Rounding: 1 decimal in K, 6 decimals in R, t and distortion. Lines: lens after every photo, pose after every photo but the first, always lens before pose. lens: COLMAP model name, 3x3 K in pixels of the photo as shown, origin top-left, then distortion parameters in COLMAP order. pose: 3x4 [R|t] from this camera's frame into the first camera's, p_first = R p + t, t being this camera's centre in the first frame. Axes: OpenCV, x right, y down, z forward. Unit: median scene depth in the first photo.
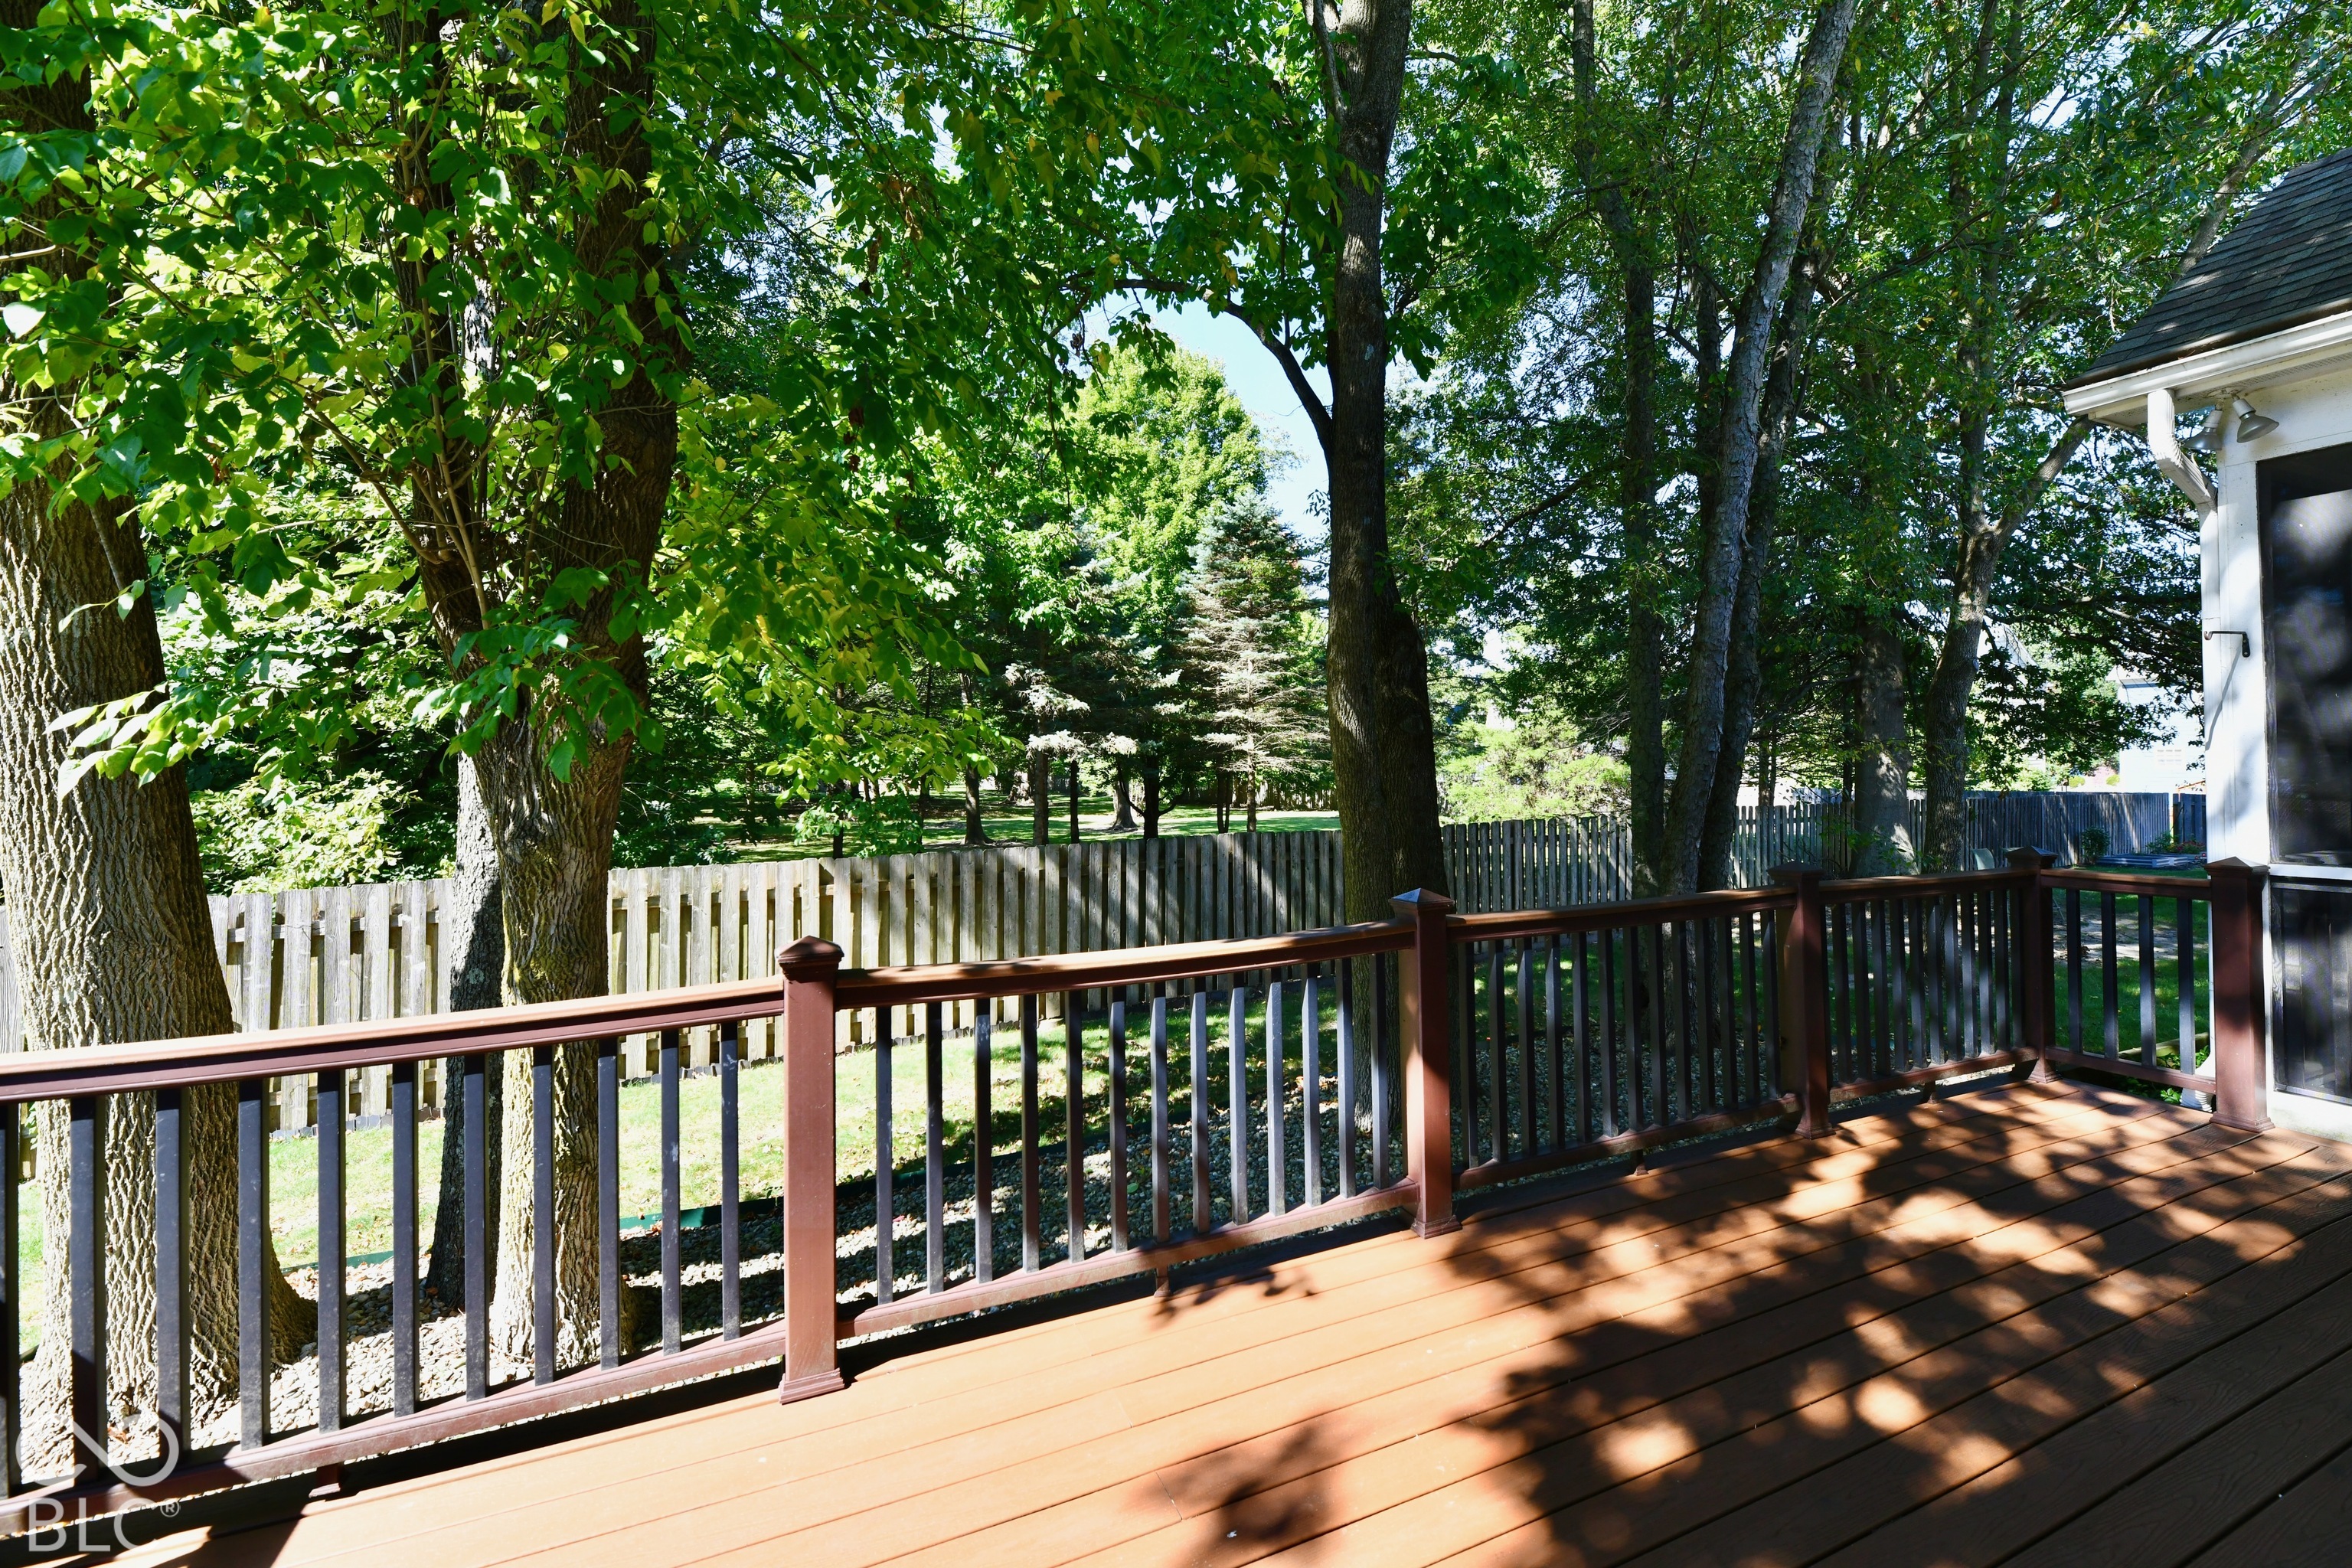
lens RADIAL K [[961.3, 0, 1174.9], [0, 961.3, 756.1], [0, 0, 1]] dist [-0.008256, -0.000689]
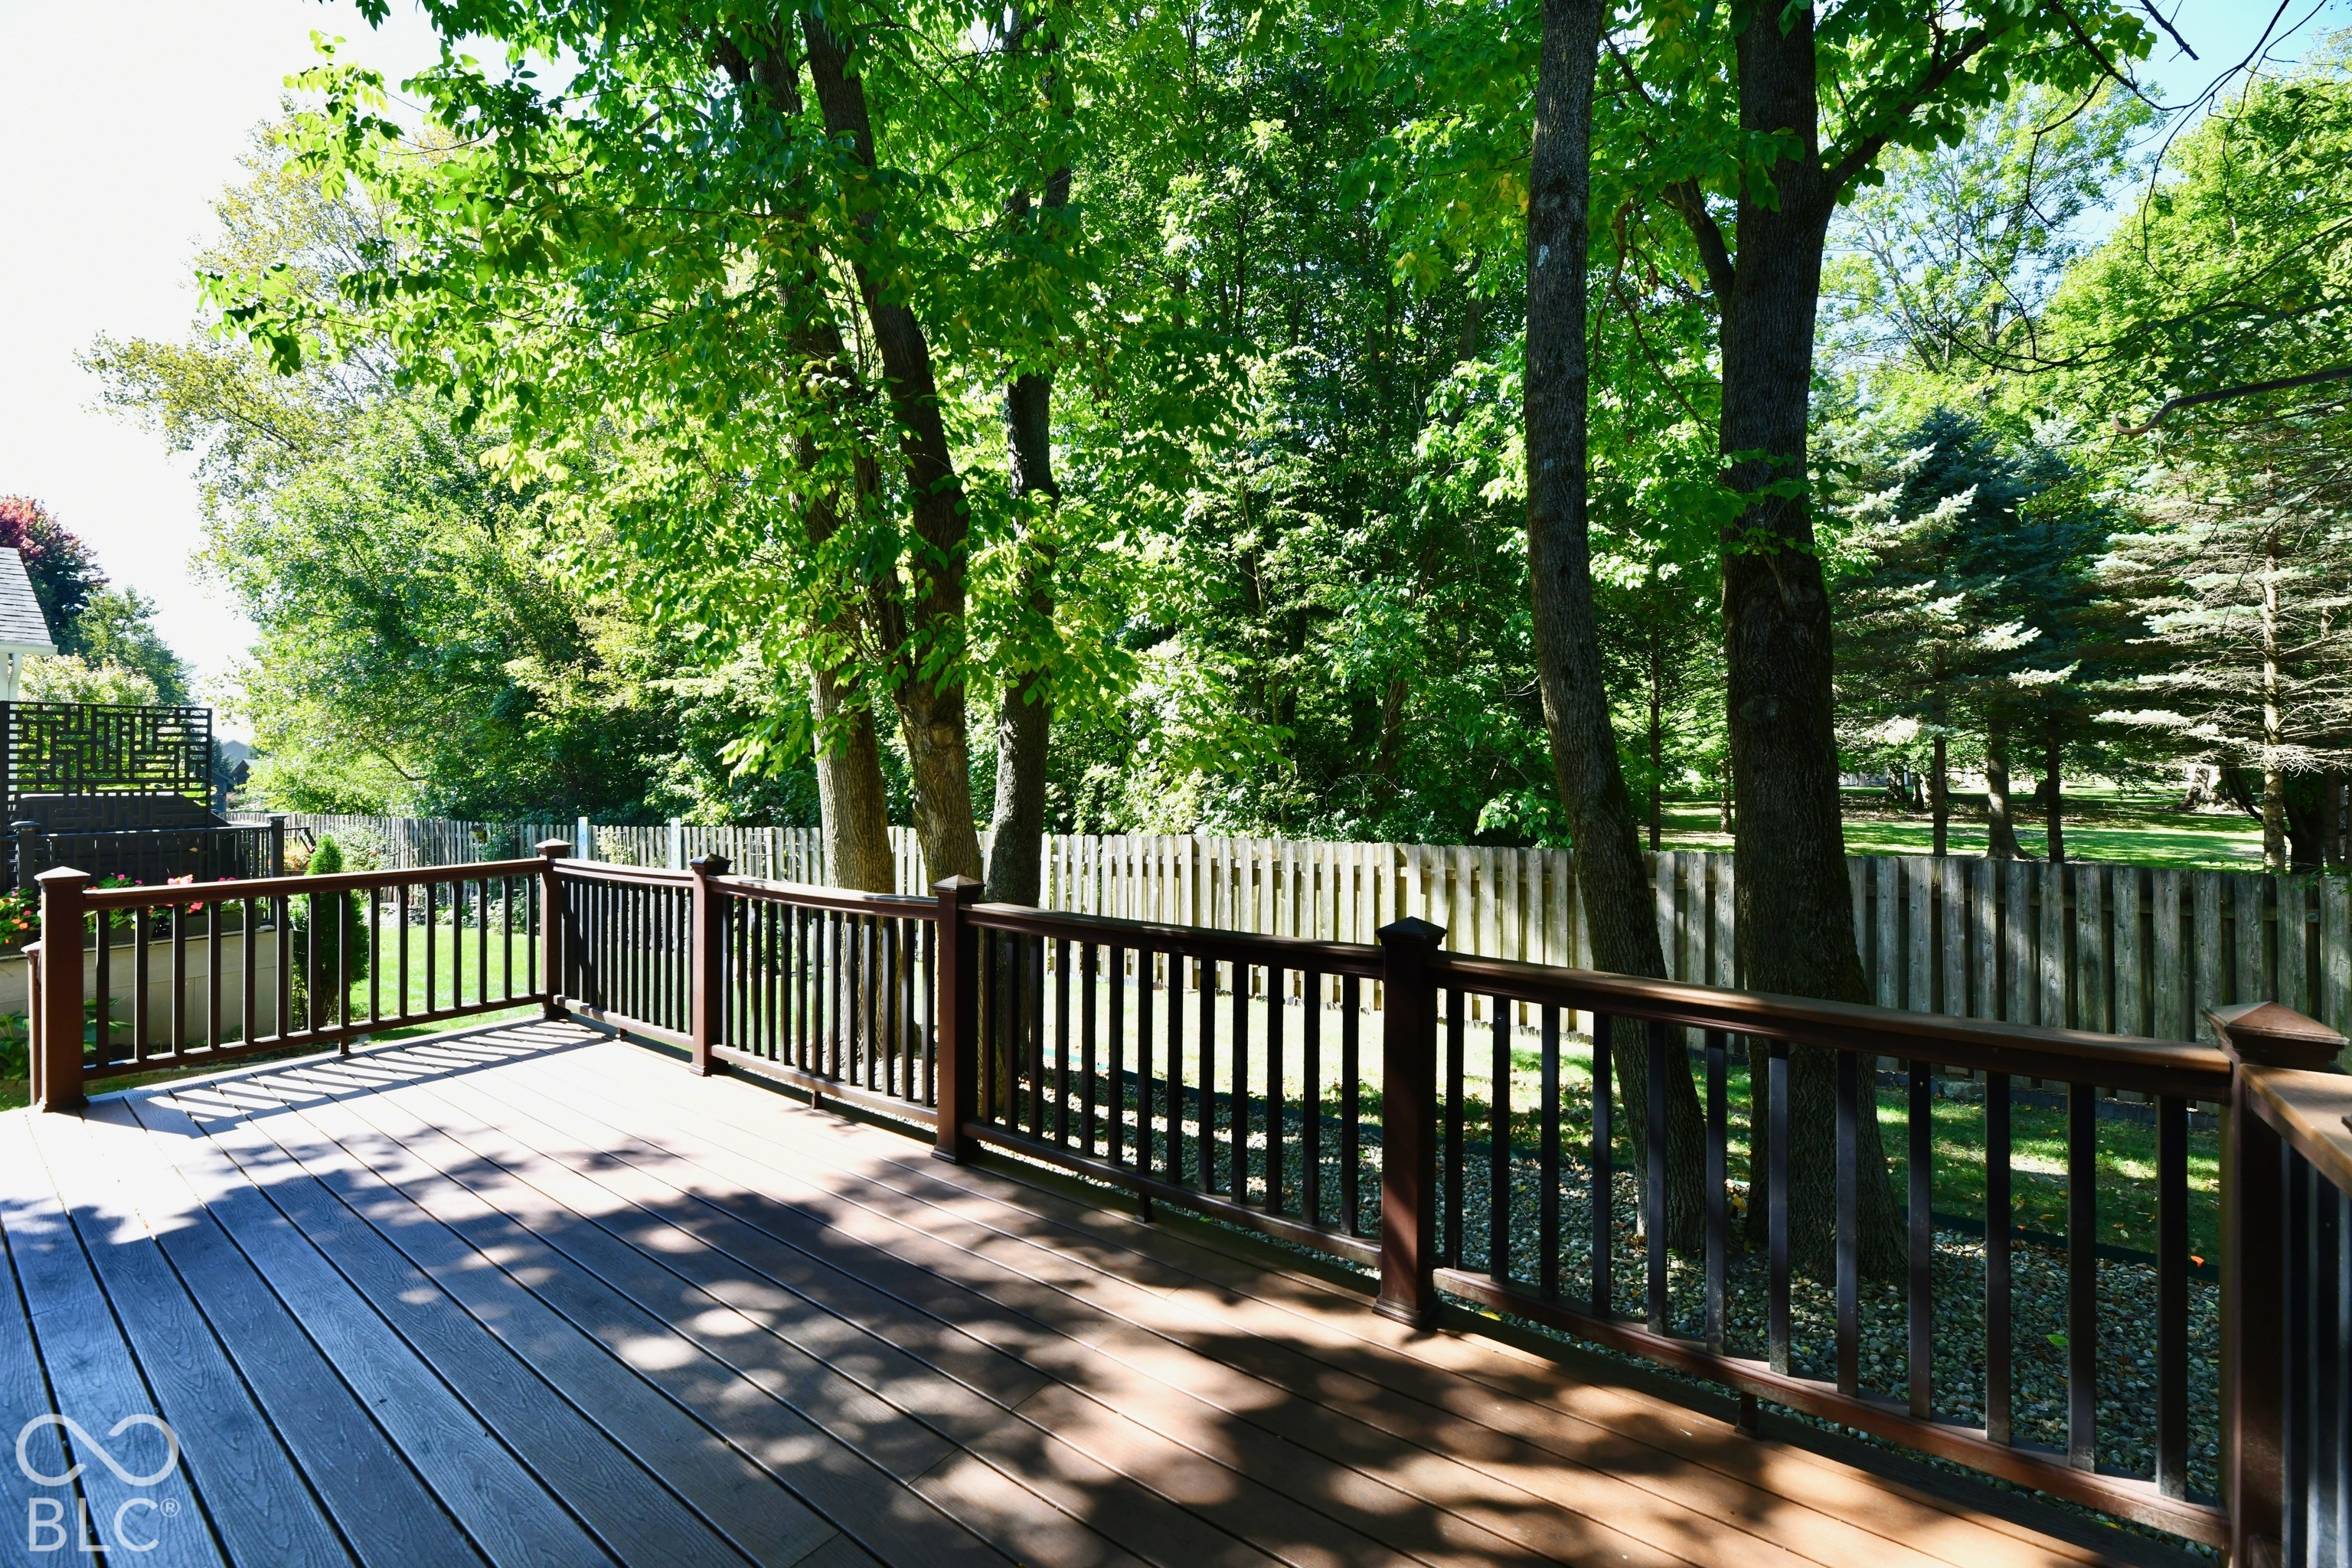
lens RADIAL K [[961.3, 0, 1182.5], [0, 961.3, 760.1], [0, 0, 1]] dist [-0.008256, -0.000689]
pose [[0.515051, 0.004717, -0.857147, 1.203673], [0.011218, 0.999862, 0.012244, -0.023202], [0.857086, -0.015922, 0.514927, 0.505198]]
